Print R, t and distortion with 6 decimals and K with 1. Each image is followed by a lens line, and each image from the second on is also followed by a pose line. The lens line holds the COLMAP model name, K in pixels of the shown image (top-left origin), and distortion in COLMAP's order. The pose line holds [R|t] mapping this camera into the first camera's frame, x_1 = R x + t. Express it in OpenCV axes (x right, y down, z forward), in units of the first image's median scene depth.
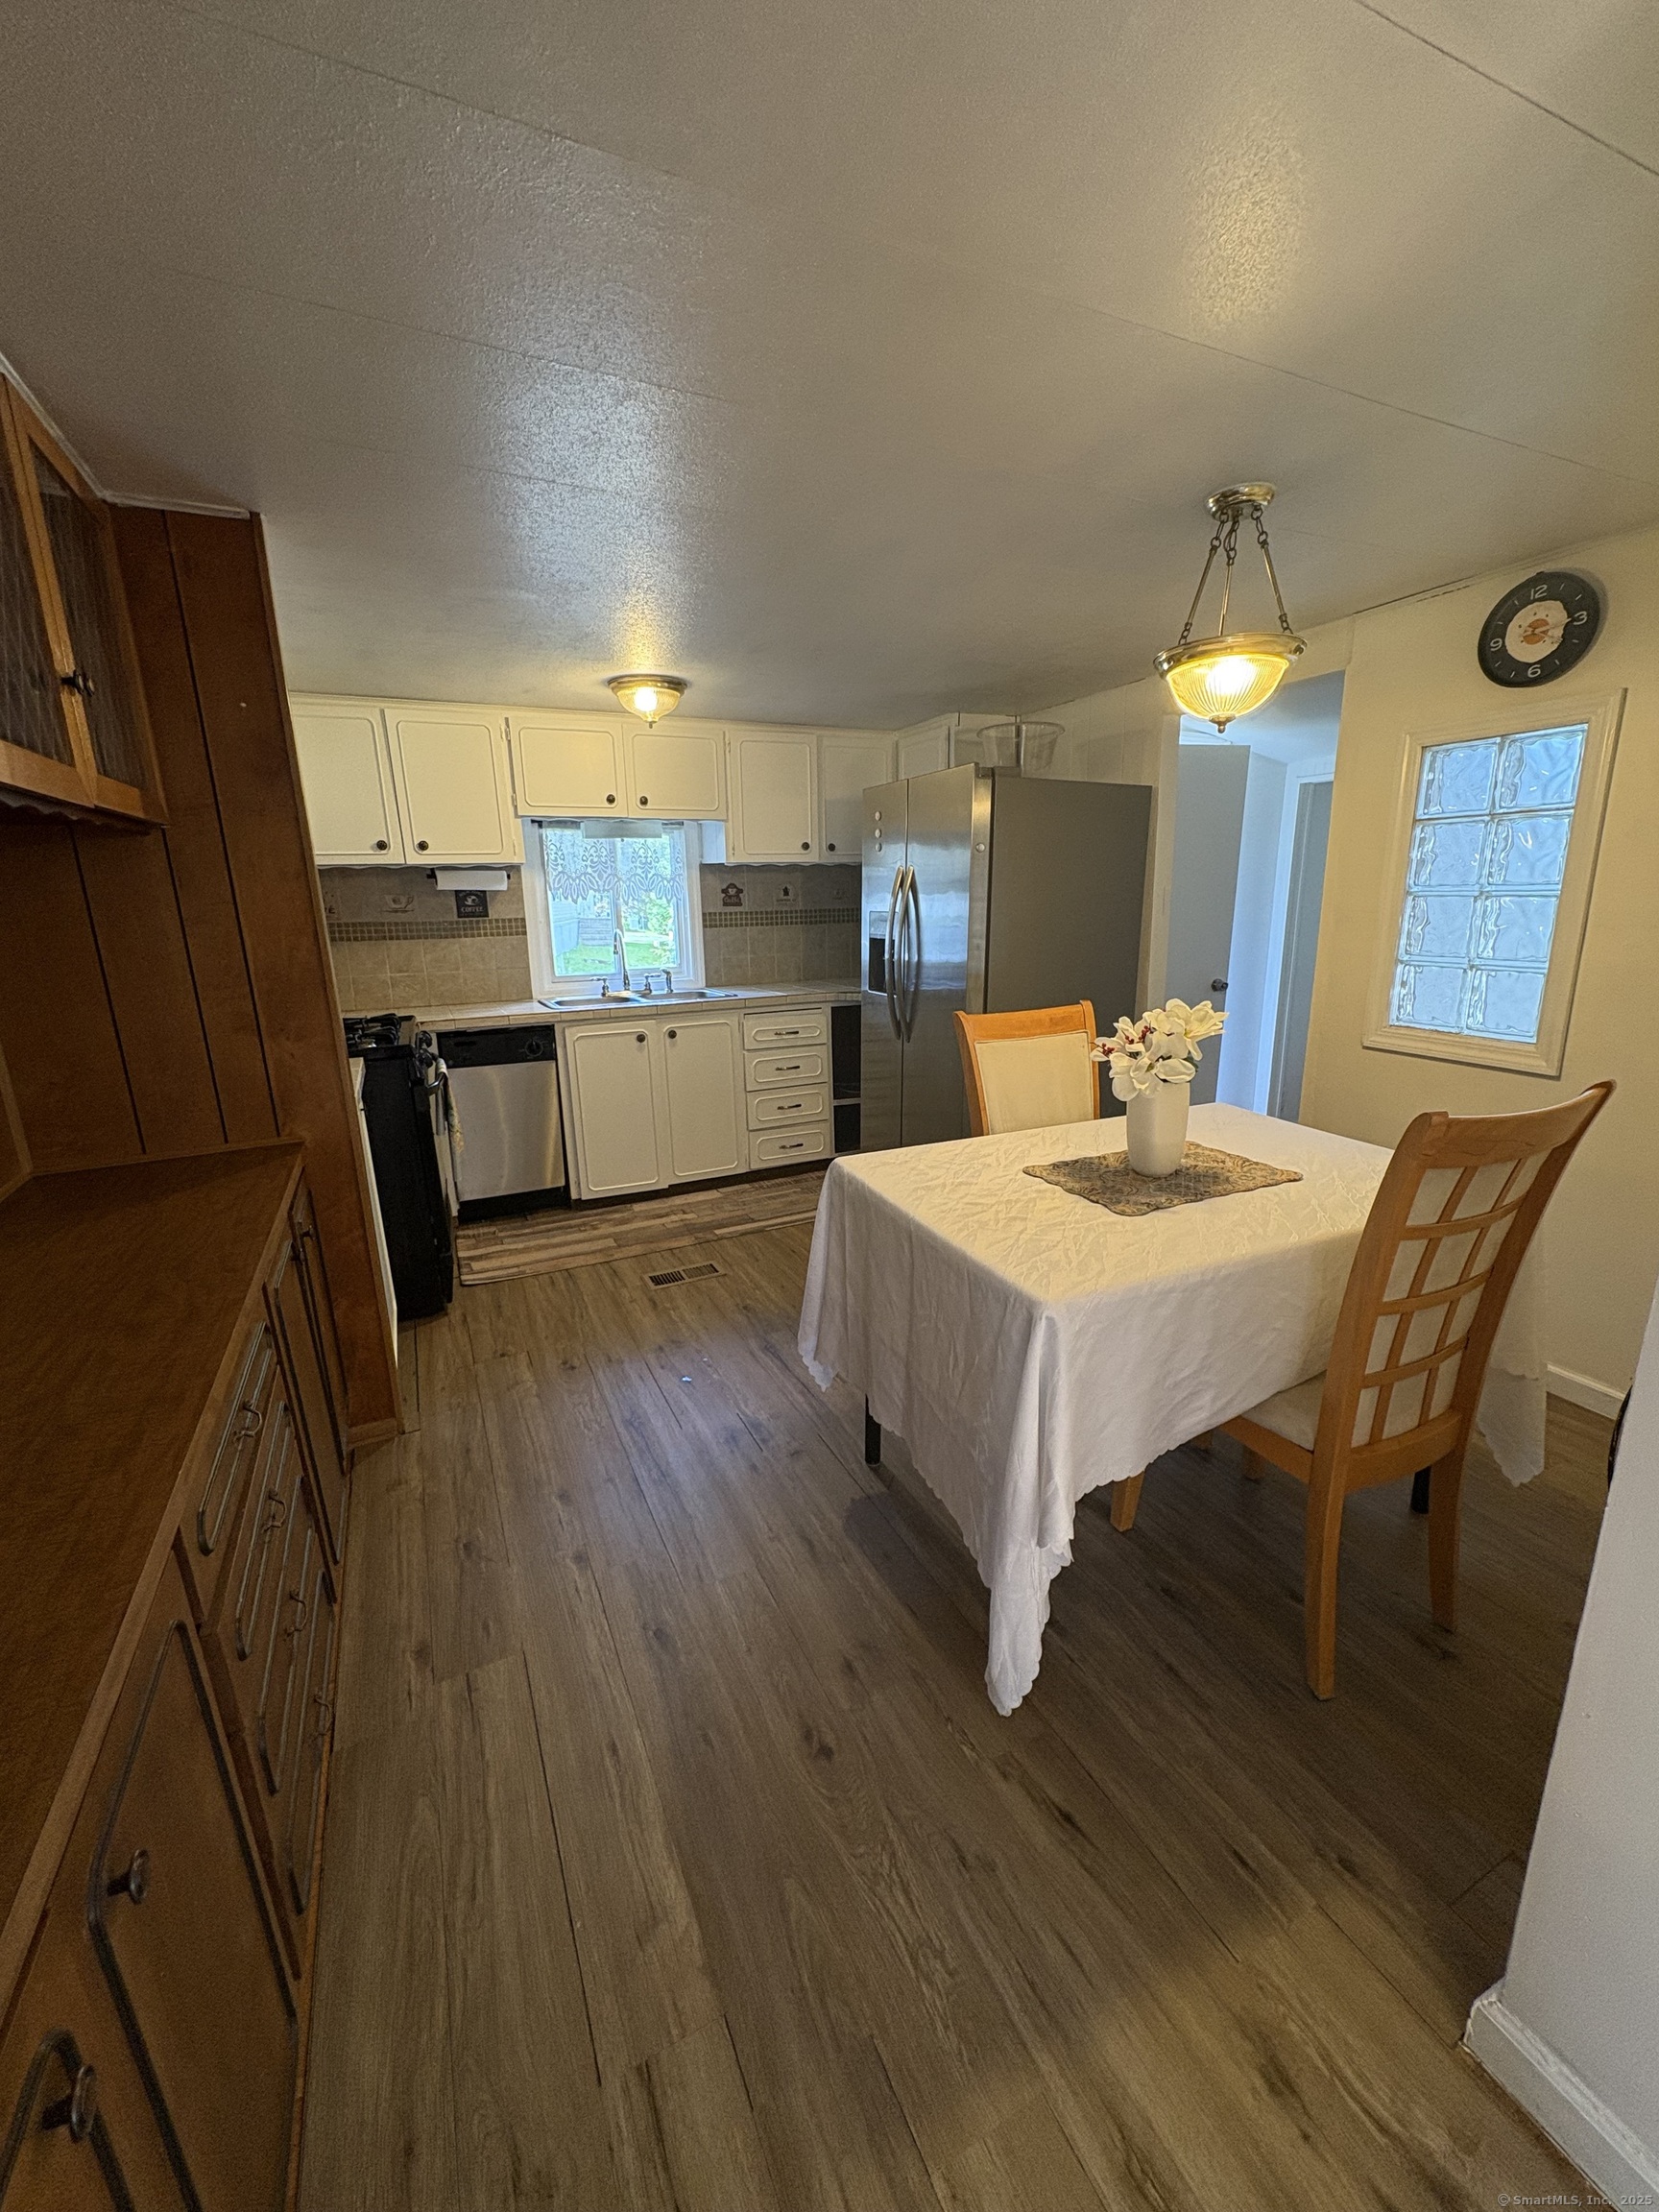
lens RADIAL K [[879.2, 0, 832.0], [0, 879.2, 1106.9], [0, 0, 1]] dist [-0.001557, 0.000312]
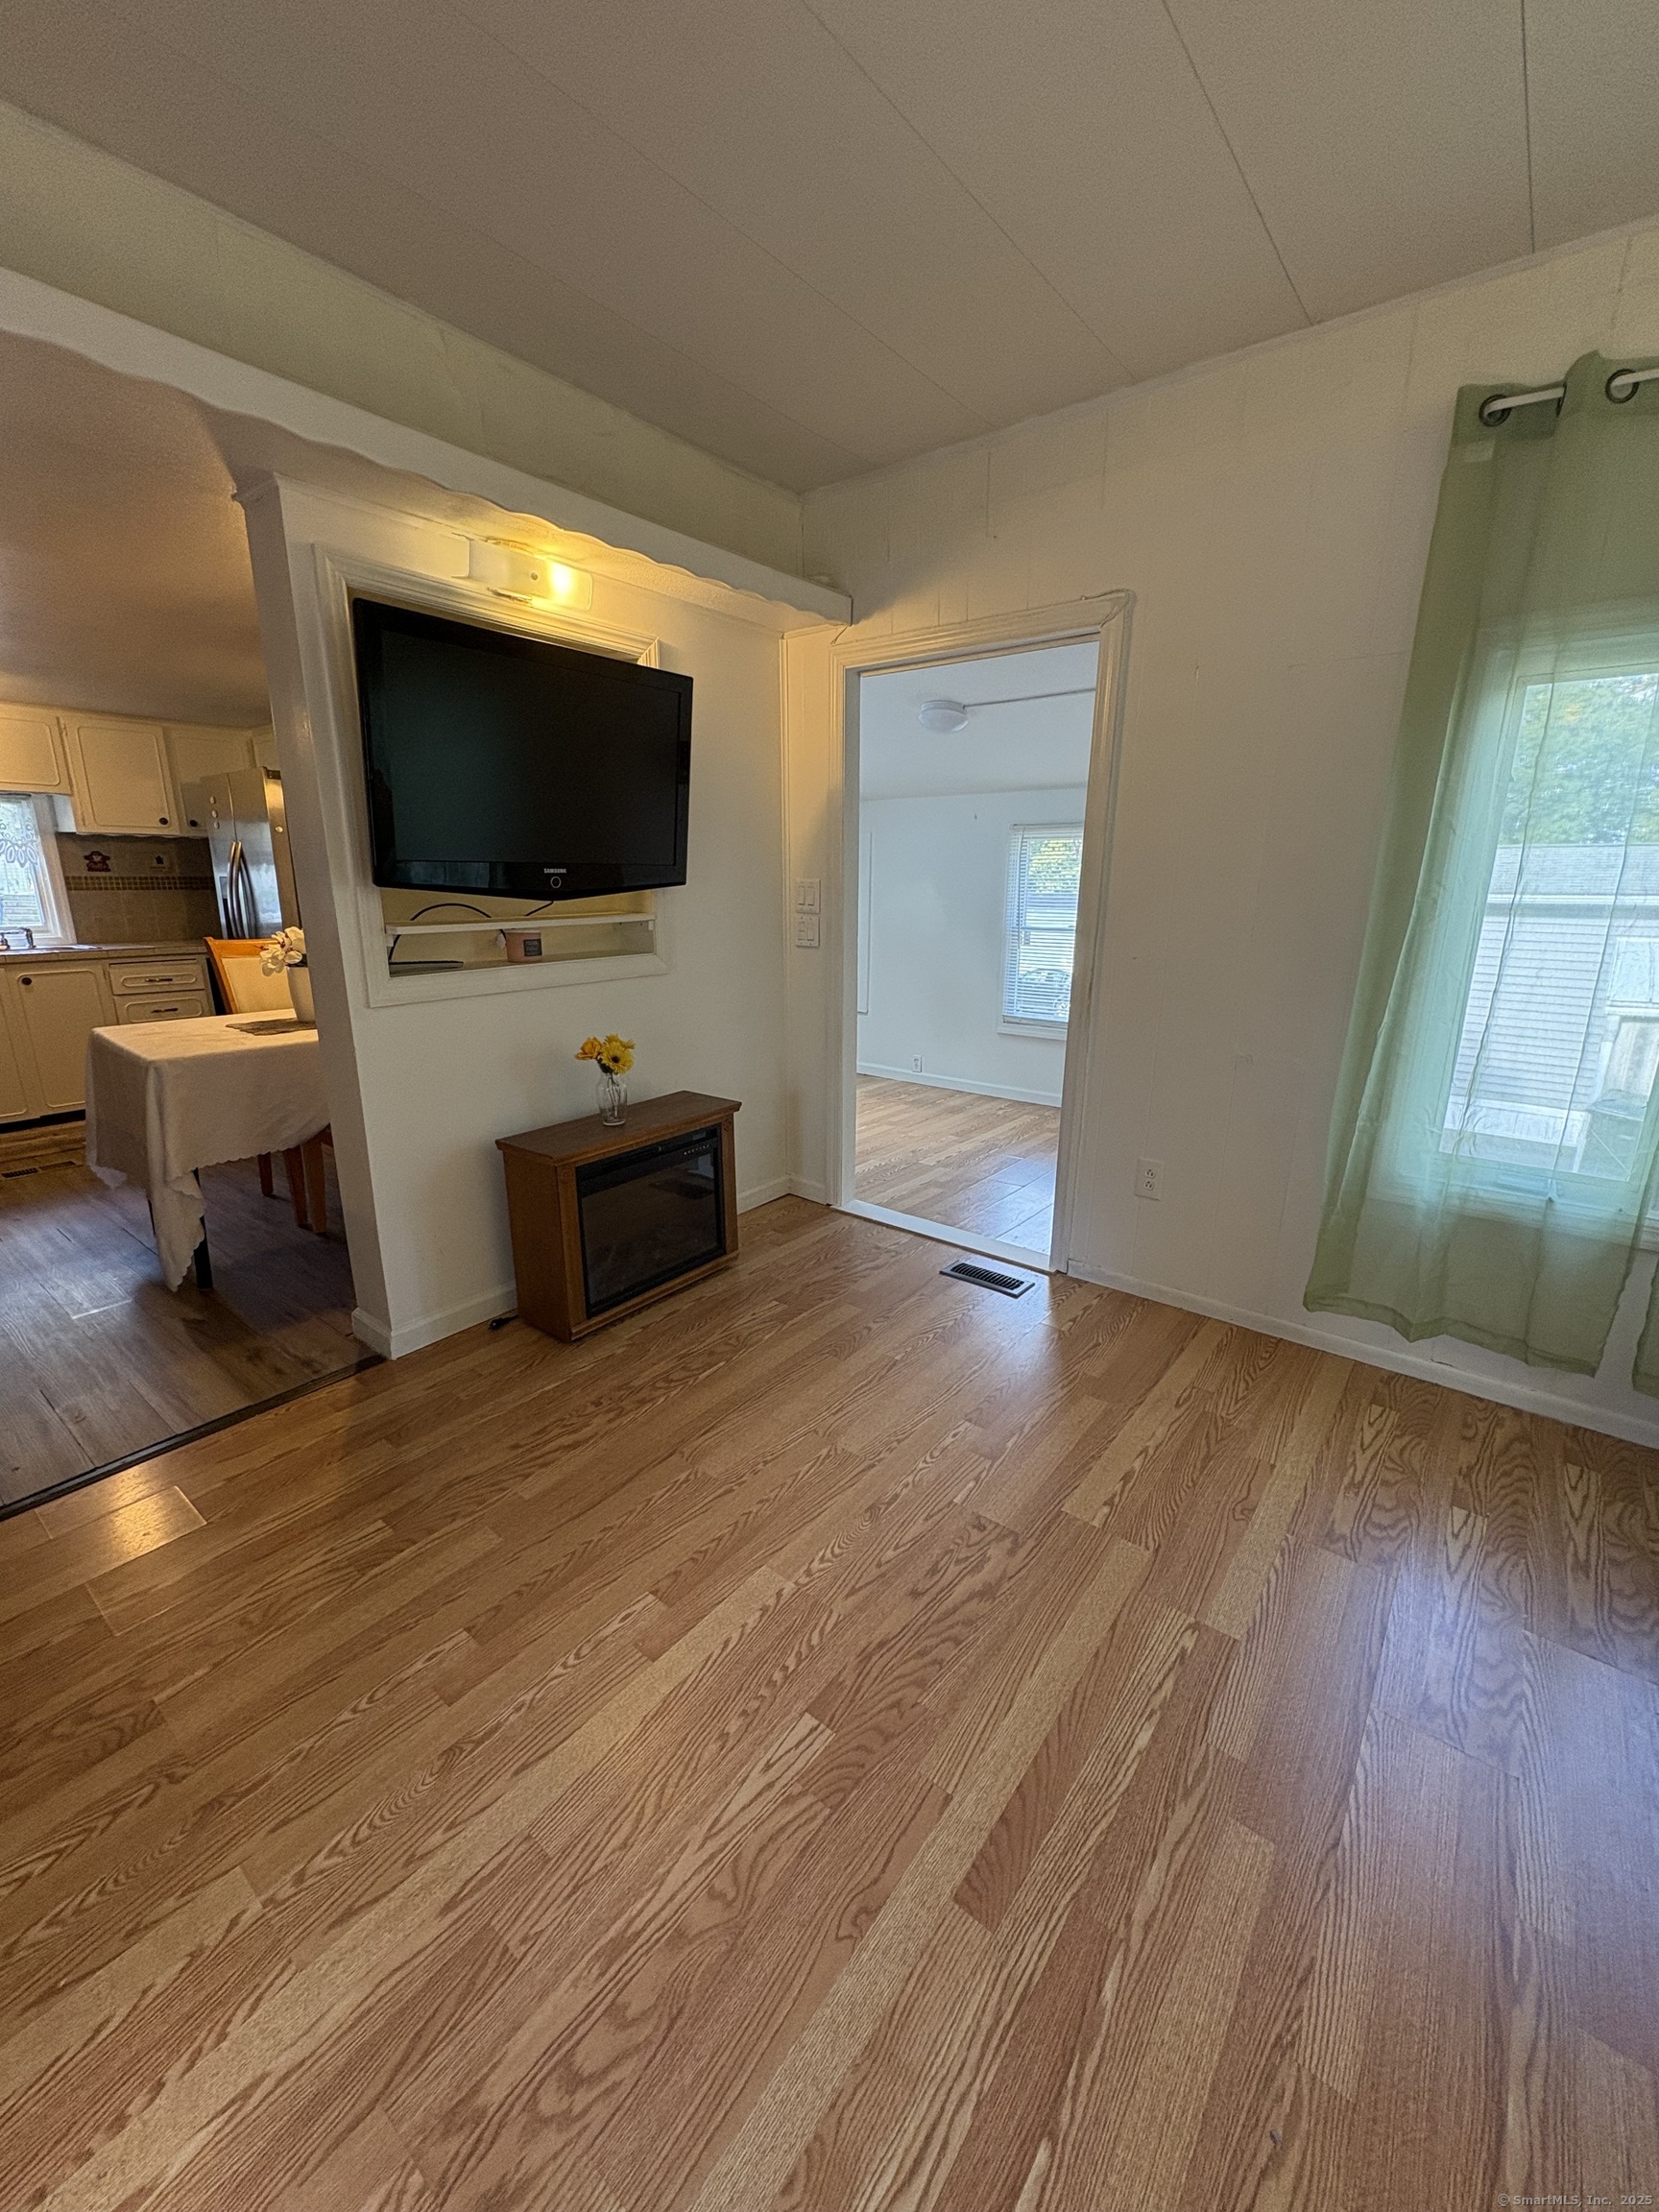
lens RADIAL K [[879.2, 0, 833.4], [0, 879.2, 1111.8], [0, 0, 1]] dist [-0.001557, 0.000312]
pose [[0.896934, -0.086758, 0.433570, 0.260569], [0.078591, 0.996229, 0.036763, 0.133115], [-0.435124, 0.001101, 0.900370, -0.505589]]
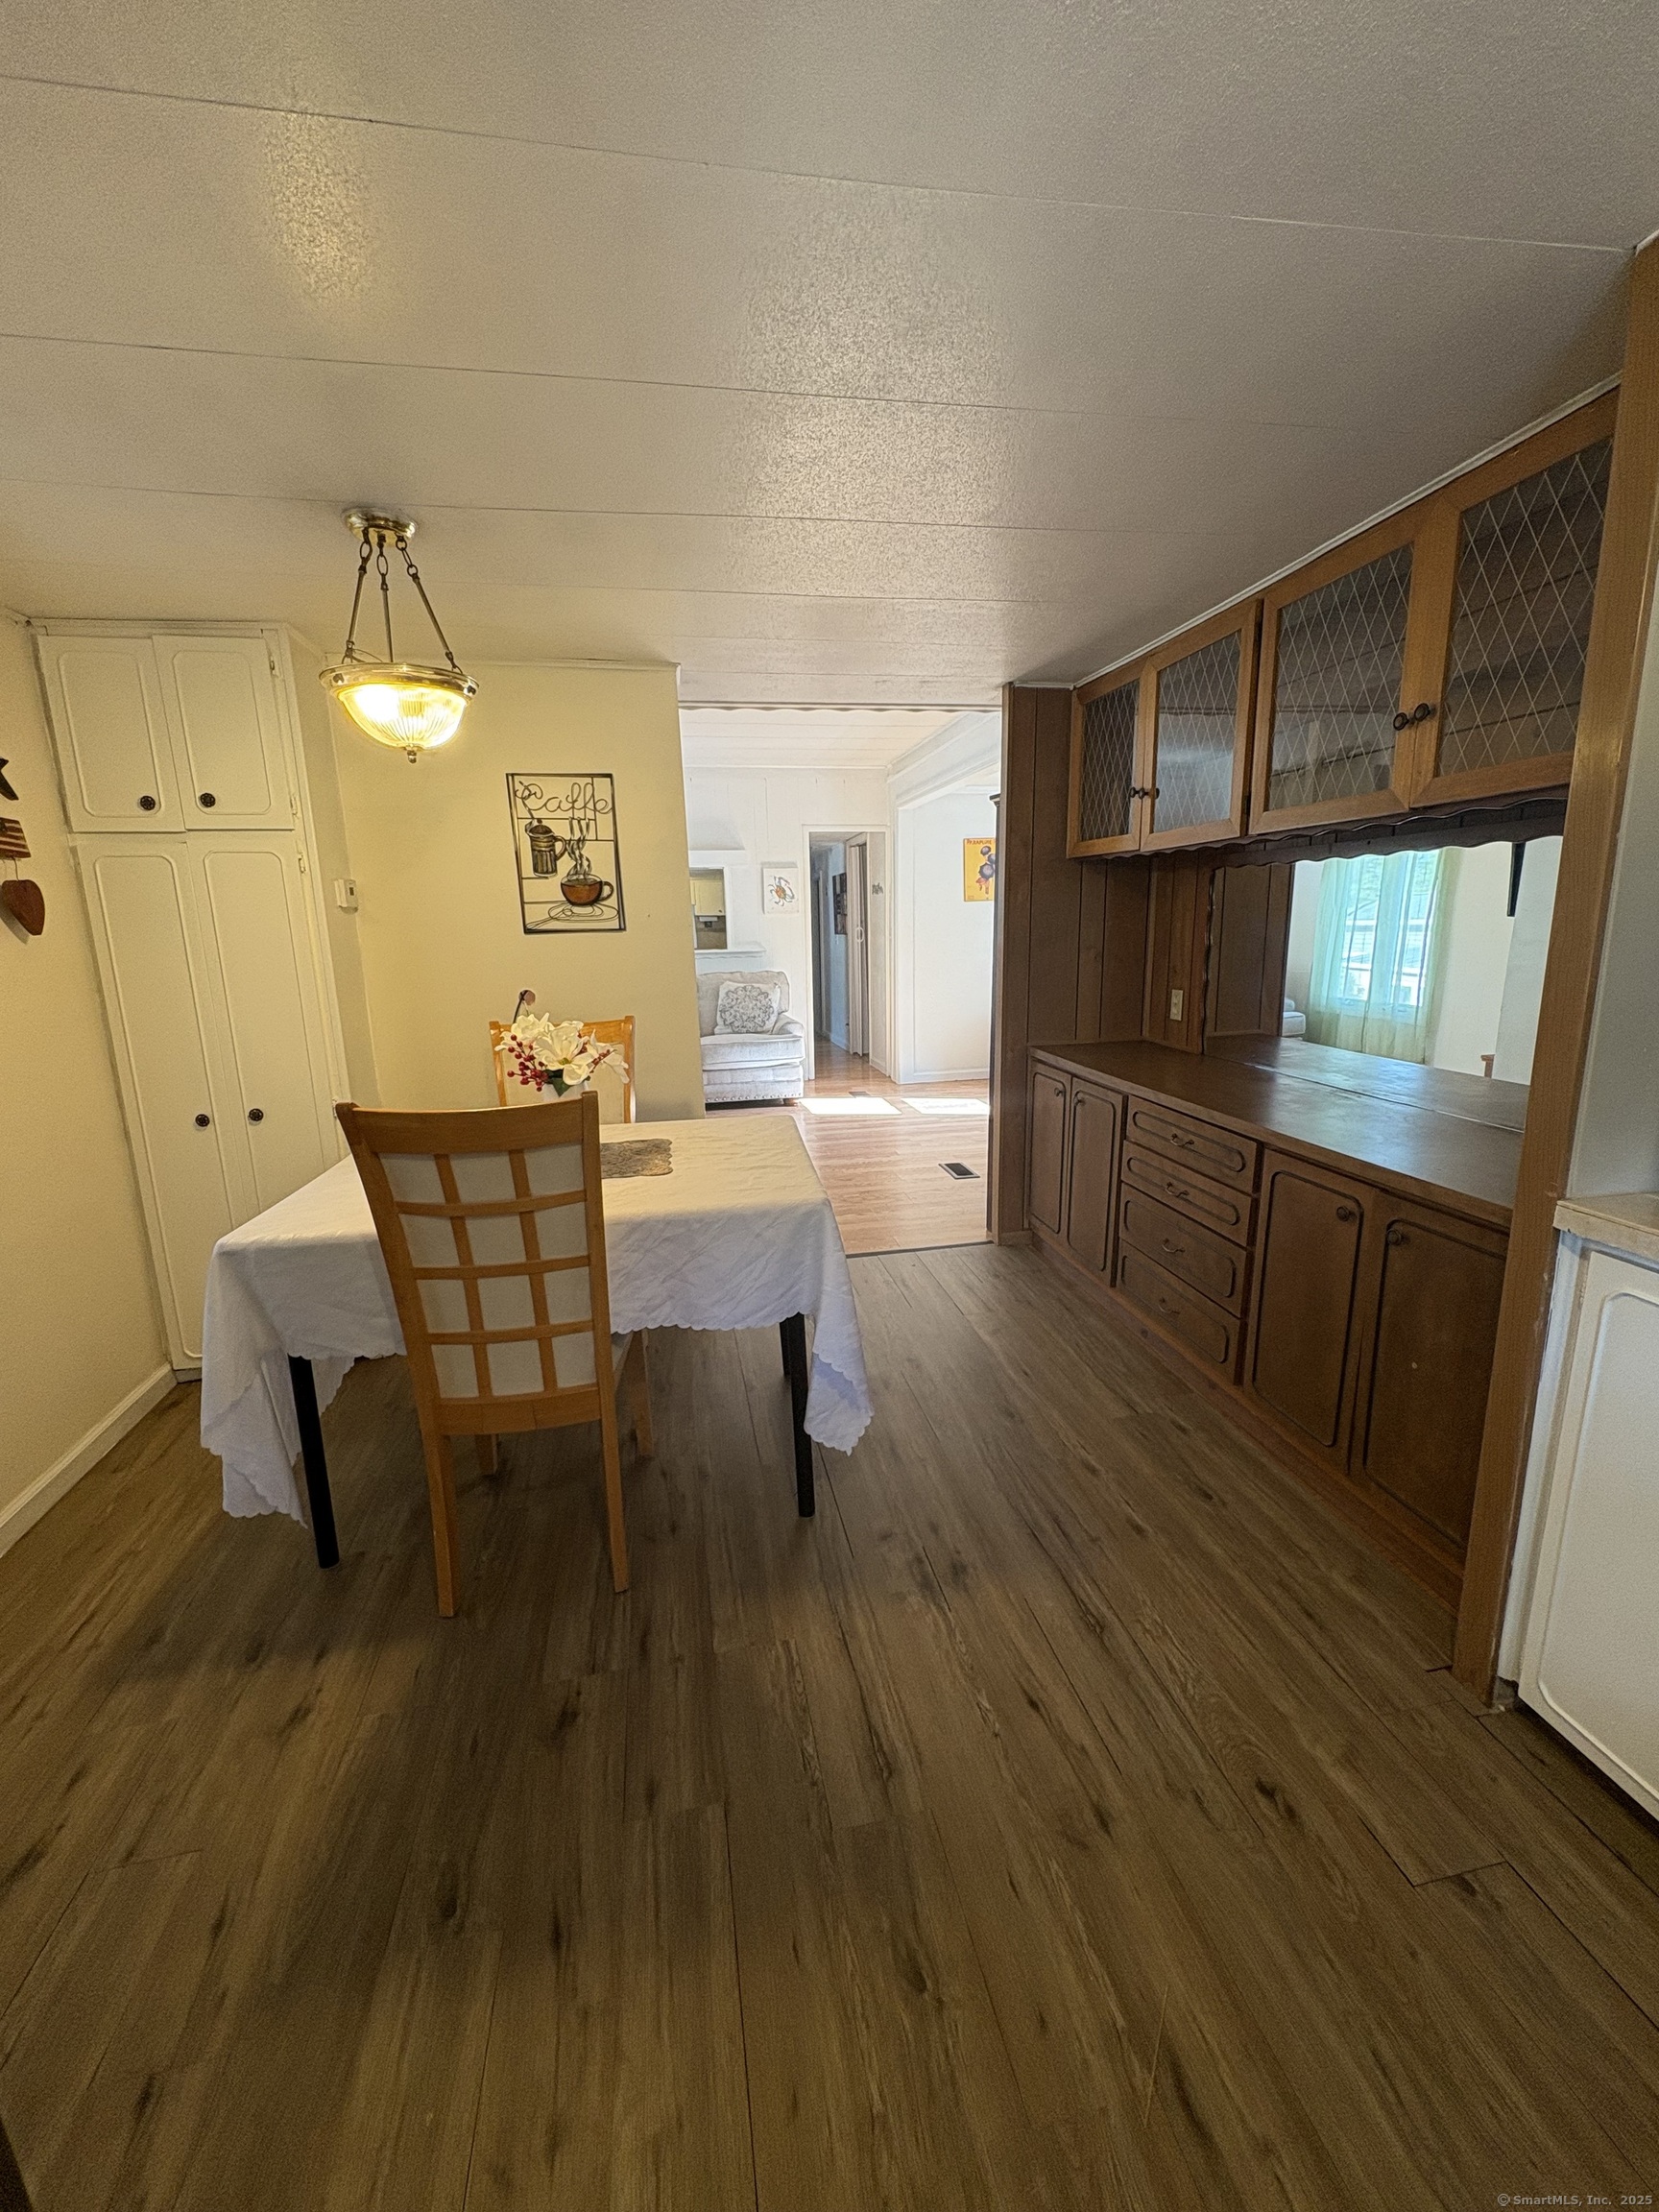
lens RADIAL K [[879.2, 0, 836.0], [0, 879.2, 1109.5], [0, 0, 1]] dist [-0.001557, 0.000312]
pose [[-0.967047, -0.006332, 0.254520, -0.126835], [0.107343, 0.896355, 0.430146, -0.219639], [-0.230864, 0.443292, -0.866138, 0.934799]]
